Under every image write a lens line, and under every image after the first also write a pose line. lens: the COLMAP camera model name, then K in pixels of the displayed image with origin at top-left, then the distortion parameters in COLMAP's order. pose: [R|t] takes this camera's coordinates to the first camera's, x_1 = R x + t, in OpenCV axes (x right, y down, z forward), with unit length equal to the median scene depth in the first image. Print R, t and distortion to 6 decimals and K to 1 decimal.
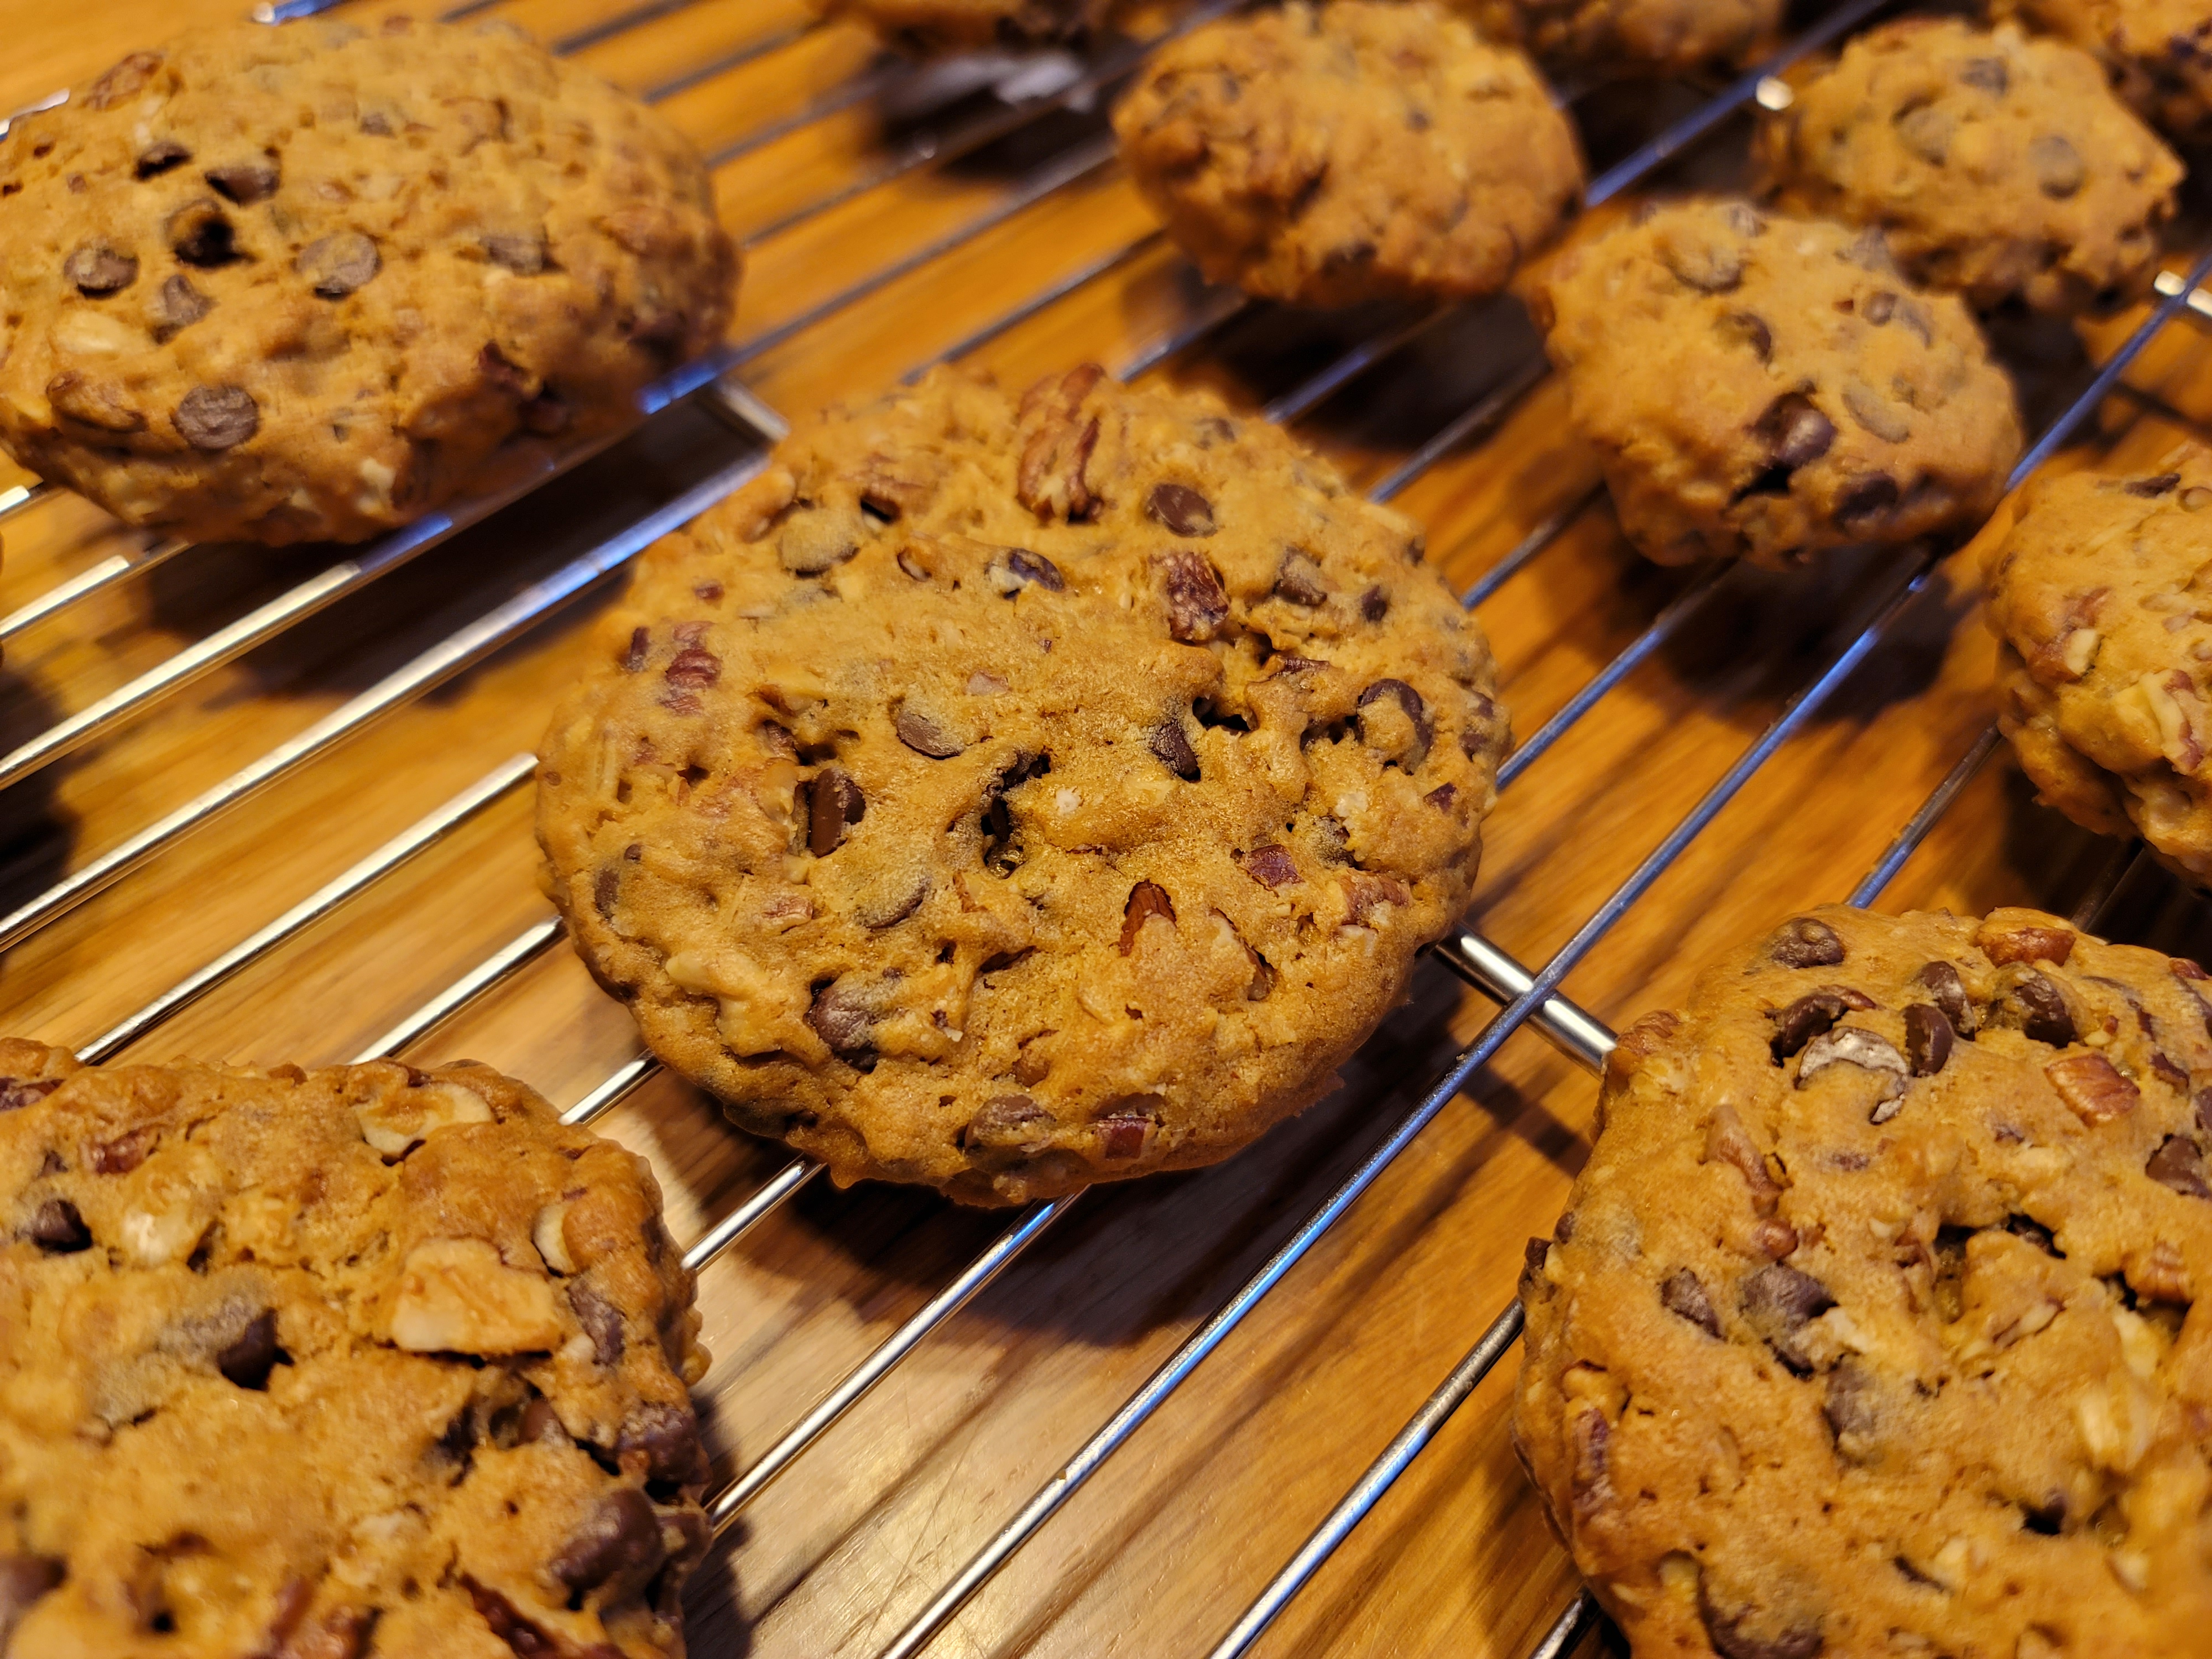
lens RADIAL K [[1596.8, 0, 1045.5], [0, 1596.8, 831.0], [0, 0, 1]] dist [-0.000961, 0.002446]
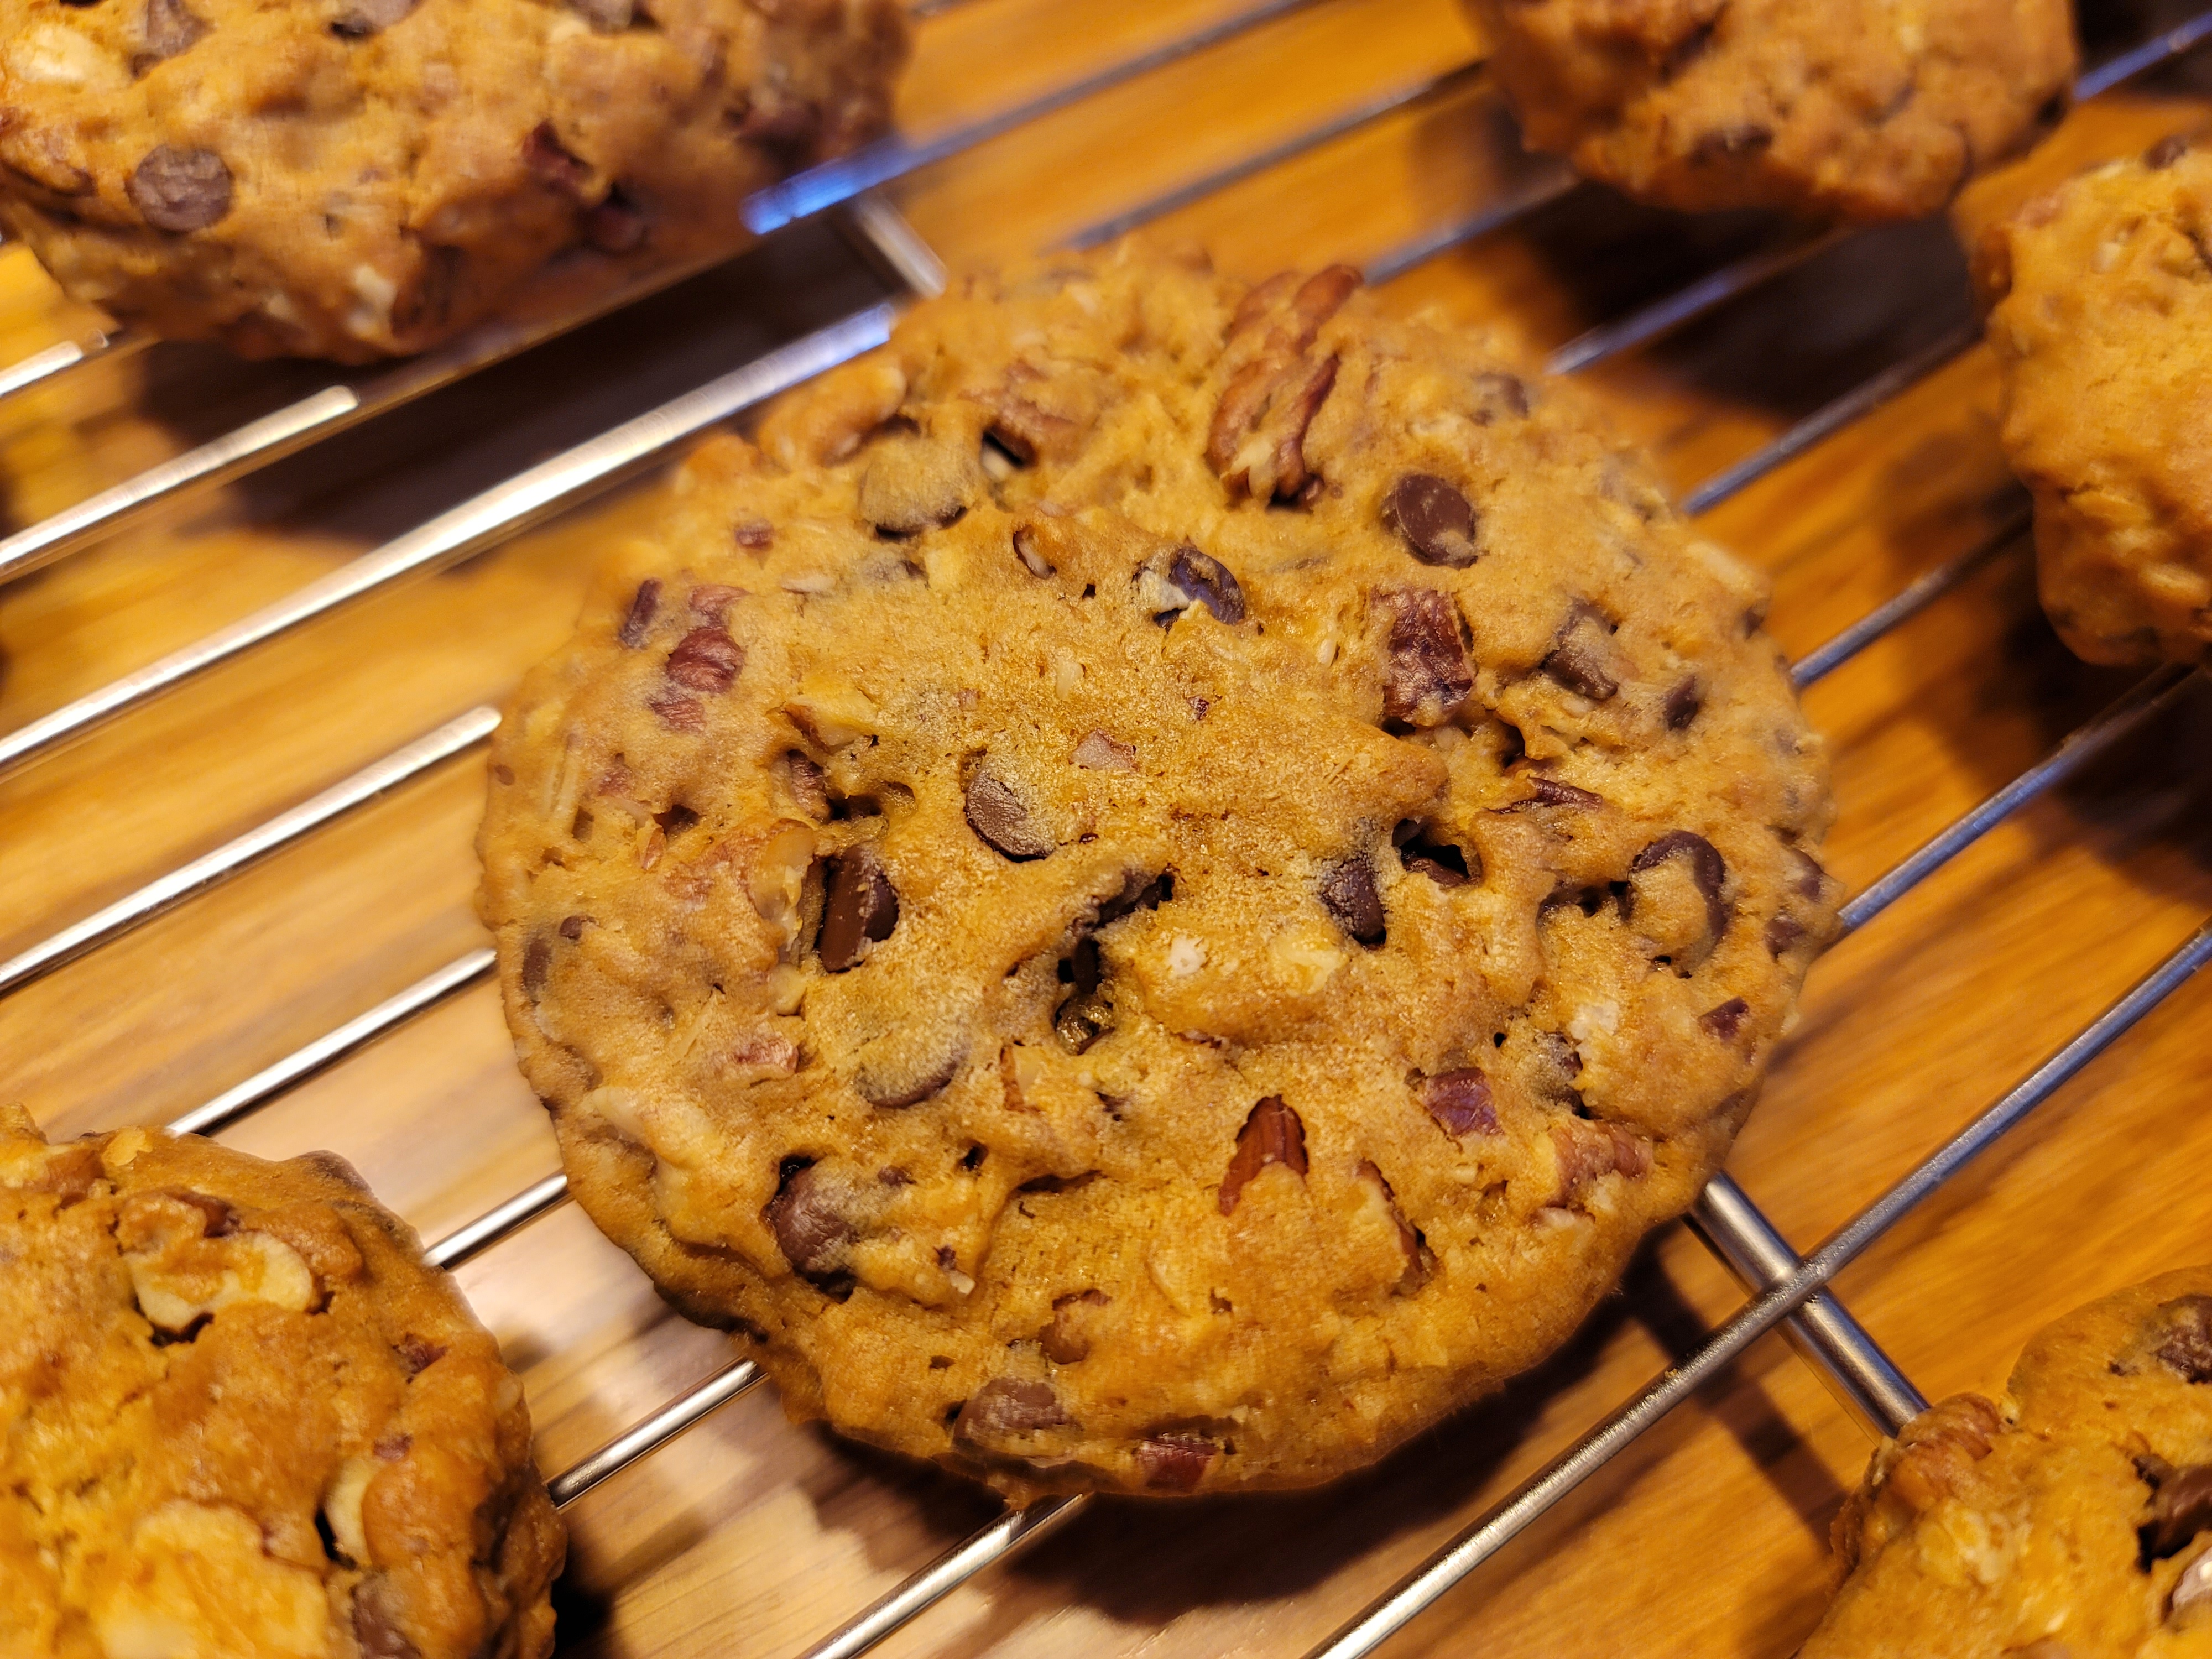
lens RADIAL K [[1634.5, 0, 1094.1], [0, 1634.5, 824.5], [0, 0, 1]] dist [-0.075593, 0.081001]
pose [[0.982795, 0.169589, -0.073161, 0.015939], [-0.157793, 0.976824, 0.144625, -0.163351], [0.095992, -0.130593, 0.986778, 0.293431]]
